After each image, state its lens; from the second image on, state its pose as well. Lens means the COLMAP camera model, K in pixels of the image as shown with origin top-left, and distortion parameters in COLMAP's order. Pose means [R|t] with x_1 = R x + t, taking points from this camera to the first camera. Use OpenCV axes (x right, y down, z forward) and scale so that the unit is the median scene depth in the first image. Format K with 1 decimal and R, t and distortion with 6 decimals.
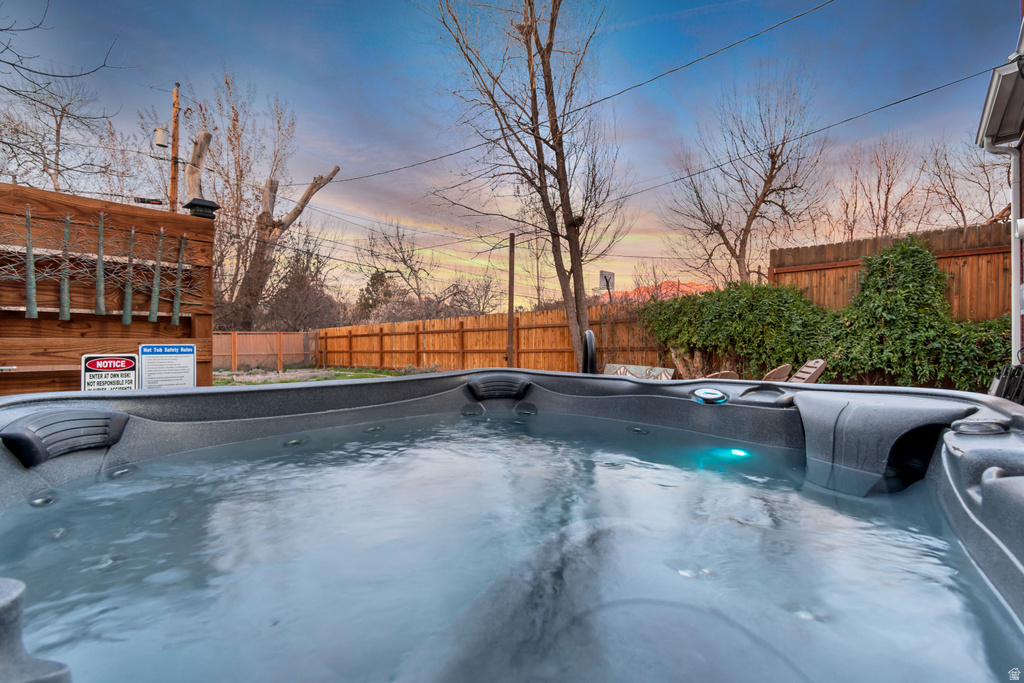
lens RADIAL K [[451.1, 0, 511.6], [0, 451.1, 342.5], [0, 0, 1]] dist [0.001073, -0.000085]
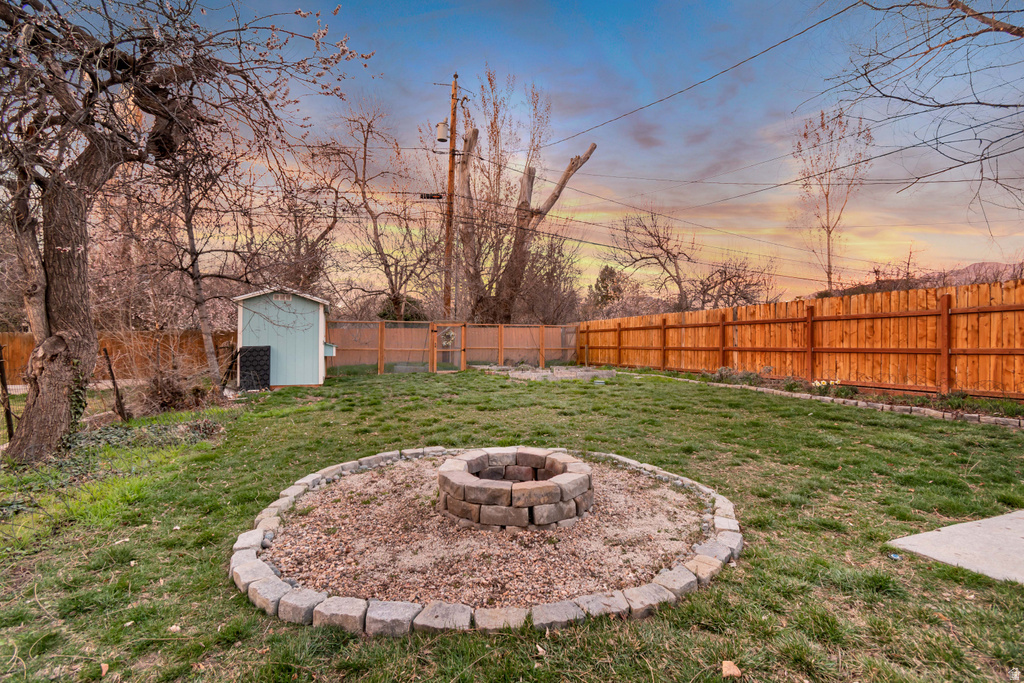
lens RADIAL K [[451.1, 0, 511.3], [0, 451.1, 342.0], [0, 0, 1]] dist [0.001073, -0.000085]
pose [[0.893716, 0.014370, -0.448403, -0.154470], [-0.013279, 0.999896, 0.005576, 0.006967], [0.448437, 0.000971, 0.893814, 0.145924]]
